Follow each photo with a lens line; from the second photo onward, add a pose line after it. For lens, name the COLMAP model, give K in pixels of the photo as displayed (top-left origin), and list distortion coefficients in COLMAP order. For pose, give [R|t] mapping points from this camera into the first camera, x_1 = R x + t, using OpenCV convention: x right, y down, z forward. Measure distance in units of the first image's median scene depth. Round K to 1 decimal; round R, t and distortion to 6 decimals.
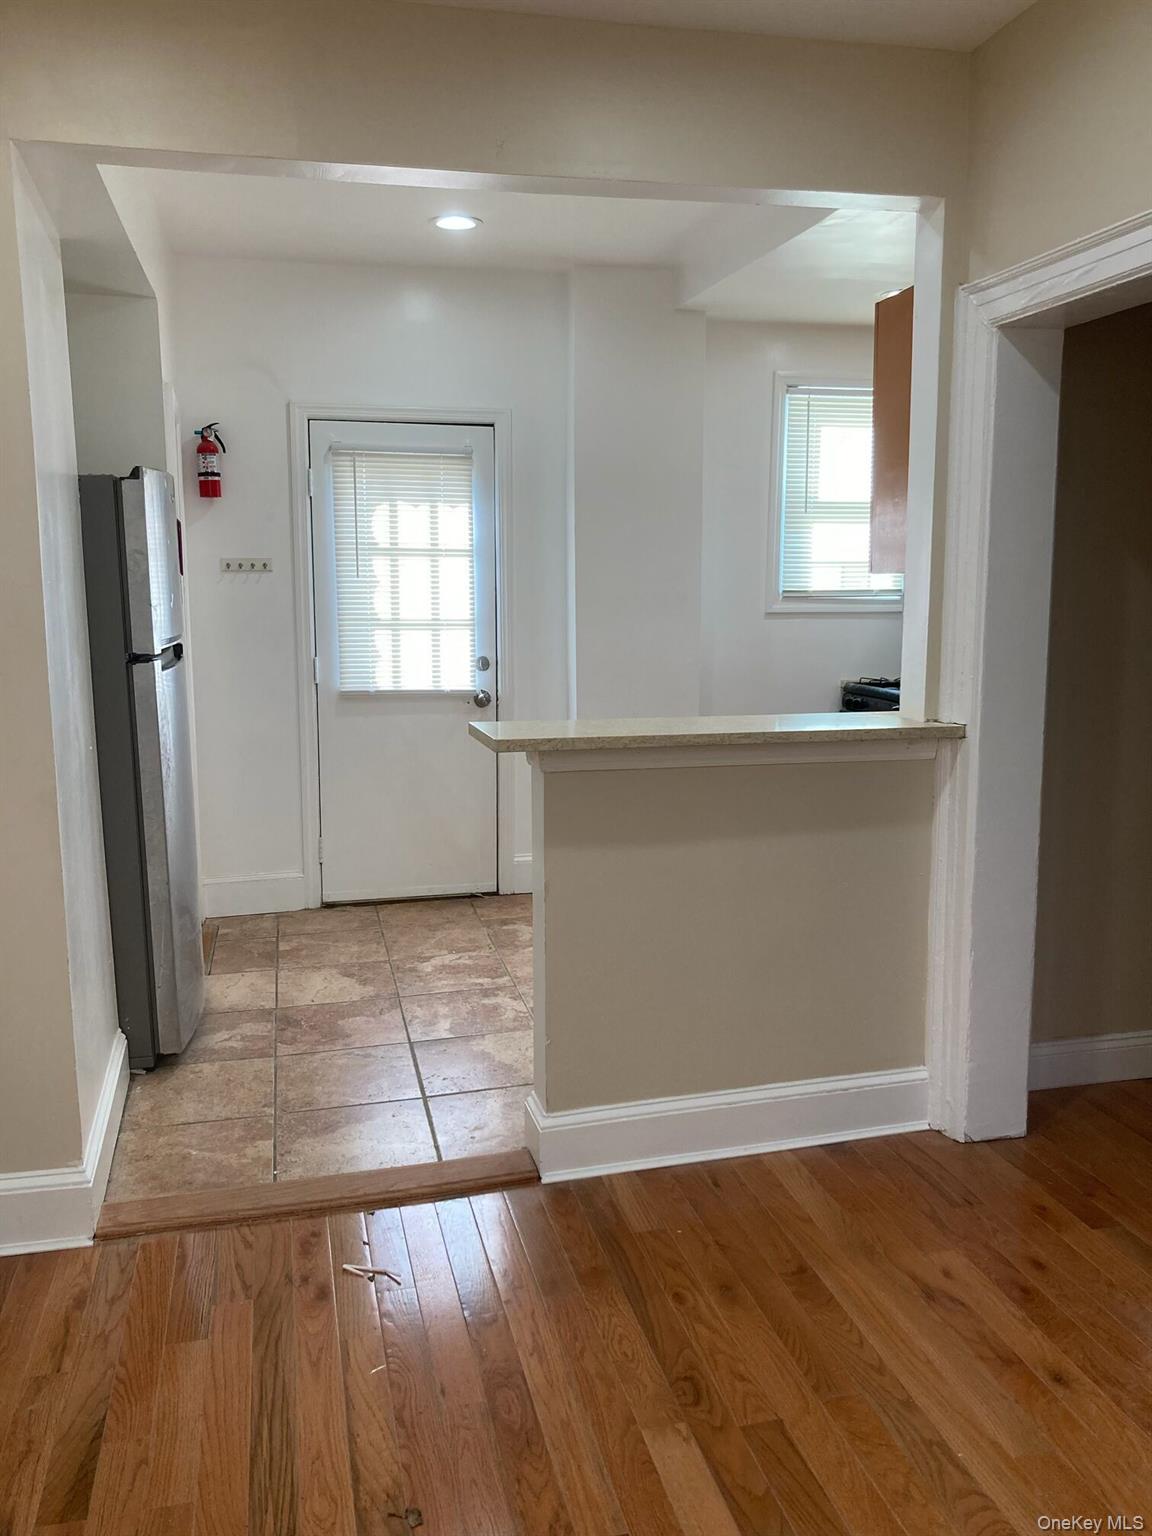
lens RADIAL K [[1246.0, 0, 577.6], [0, 1246.0, 769.2], [0, 0, 1]] dist [0.026163, -0.015914]
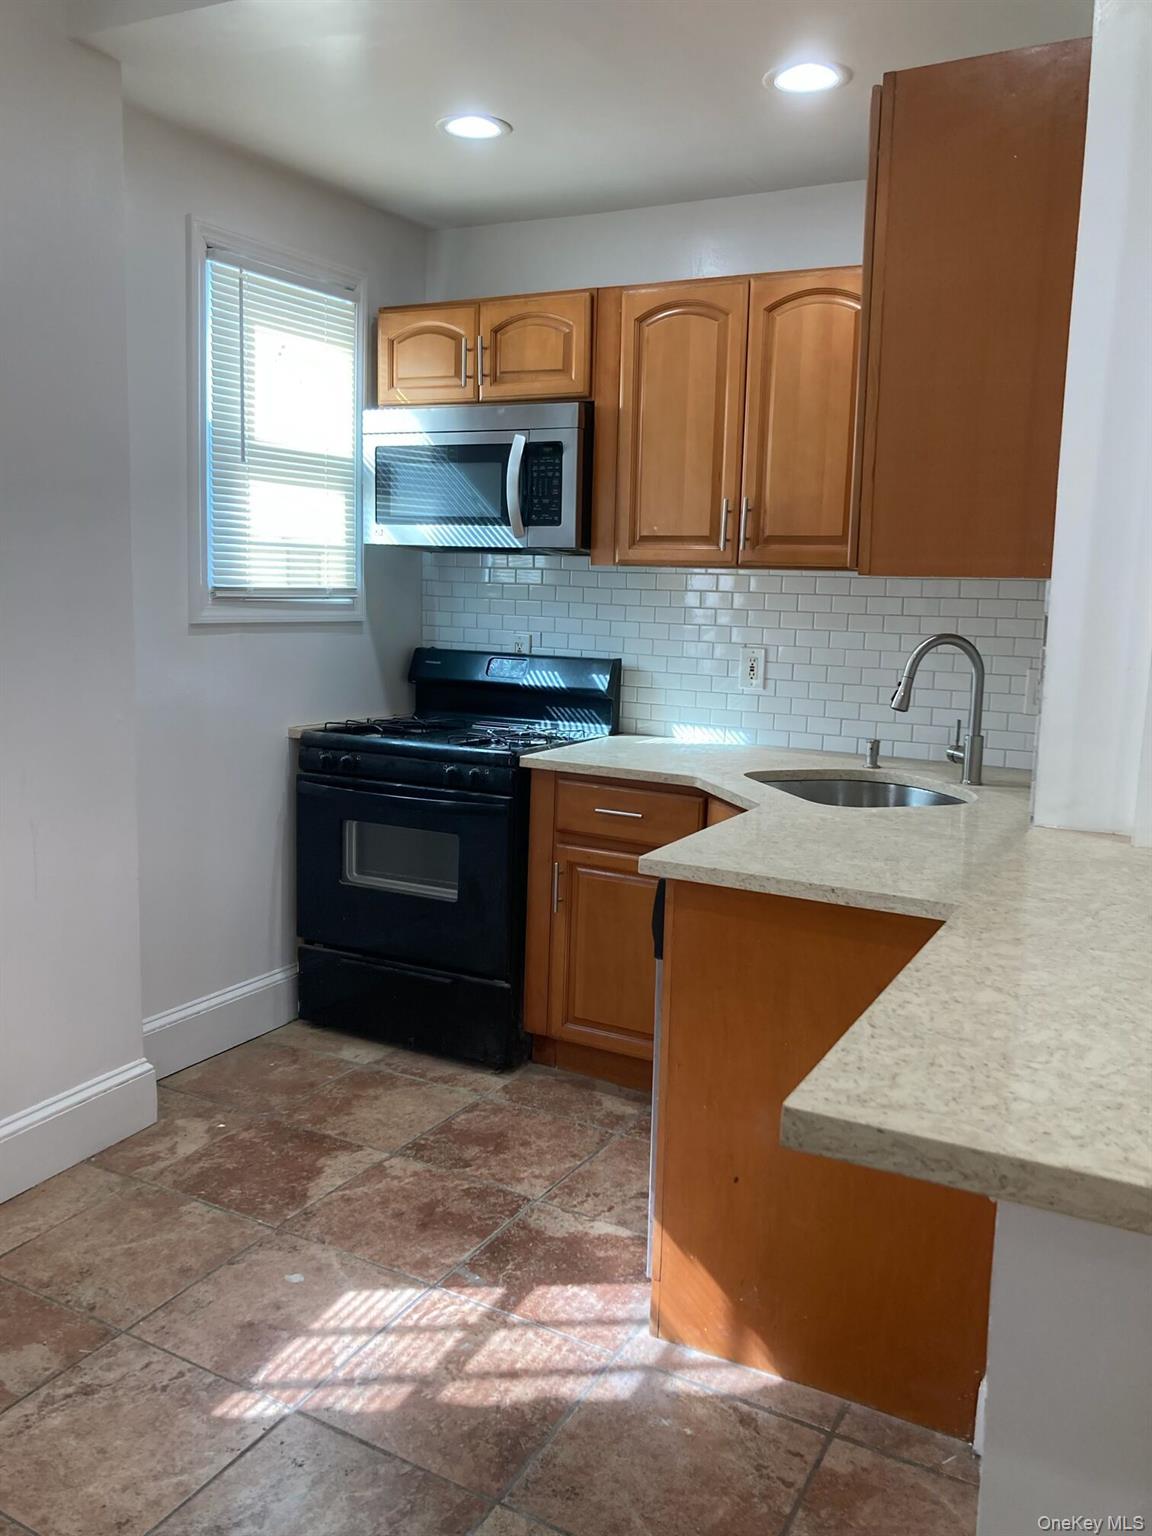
lens RADIAL K [[1246.0, 0, 564.5], [0, 1246.0, 755.0], [0, 0, 1]] dist [0.026163, -0.015914]
pose [[0.666310, -0.079456, 0.741429, -0.178513], [0.082313, 0.996068, 0.032771, -0.067586], [-0.741118, 0.039194, 0.670230, 0.469712]]
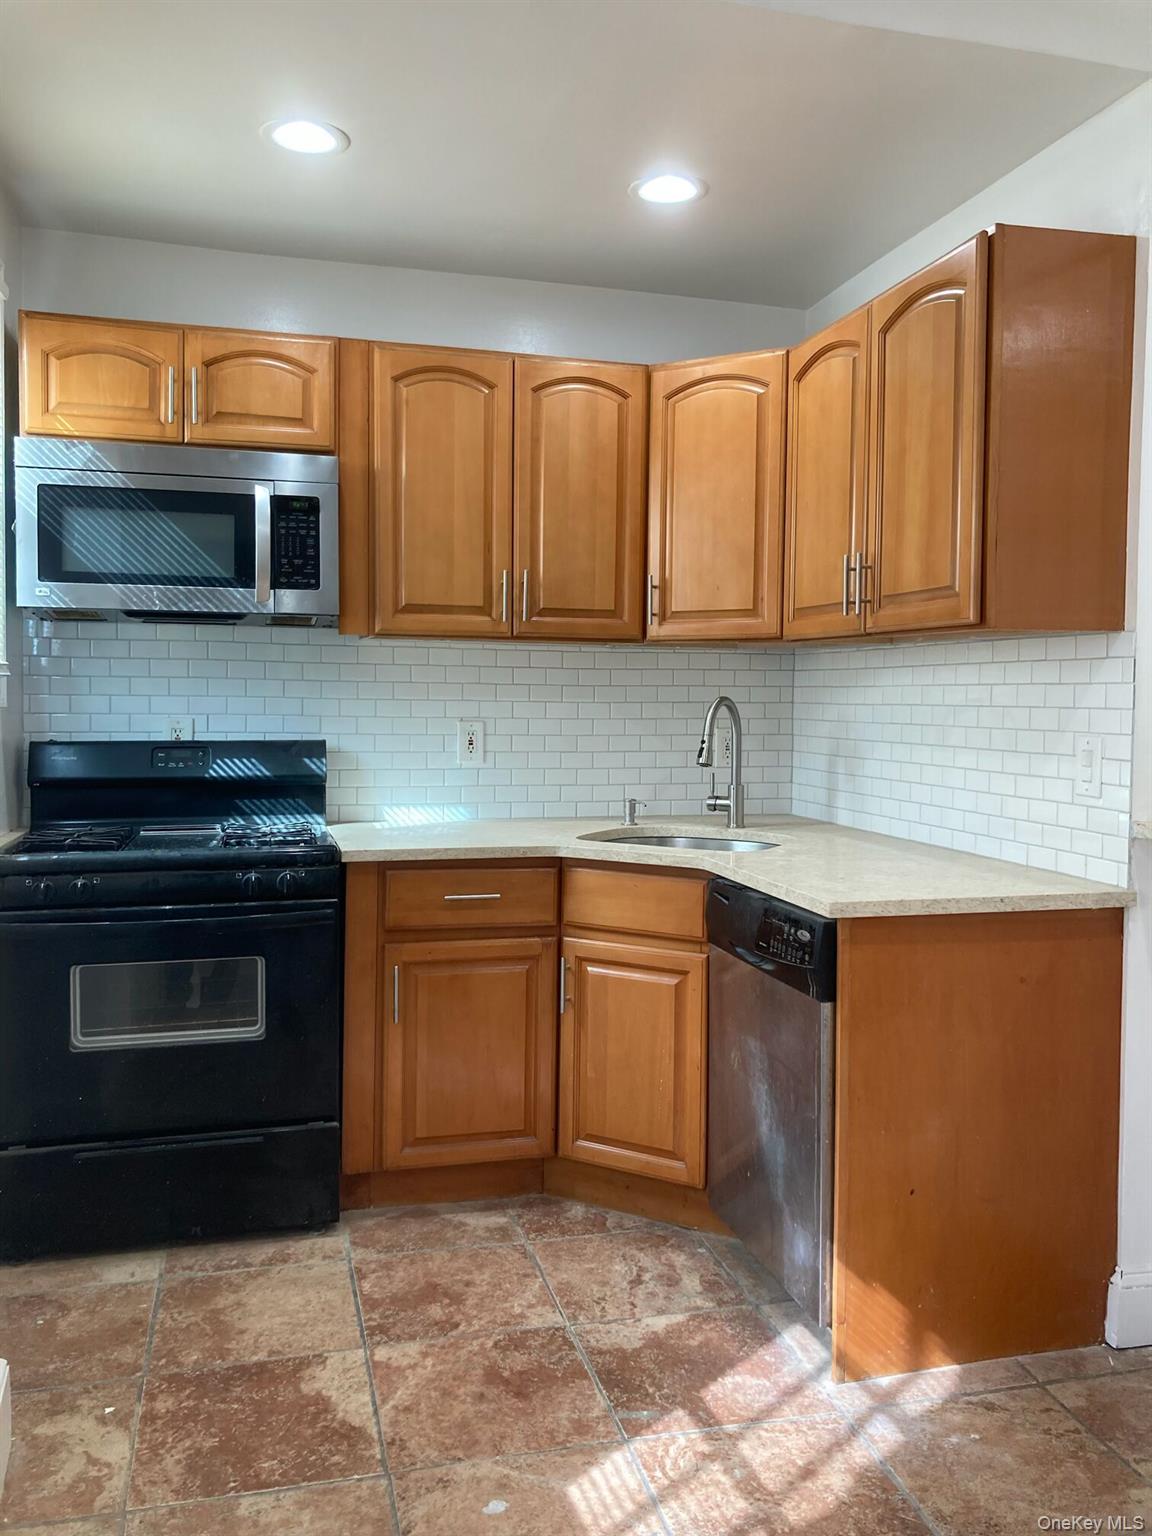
lens RADIAL K [[1246.0, 0, 605.7], [0, 1246.0, 753.2], [0, 0, 1]] dist [0.026163, -0.015914]
pose [[-0.032636, -0.037916, 0.998748, -0.310784], [0.143948, 0.988683, 0.042238, -0.107176], [-0.989047, 0.145146, -0.026809, 0.922230]]
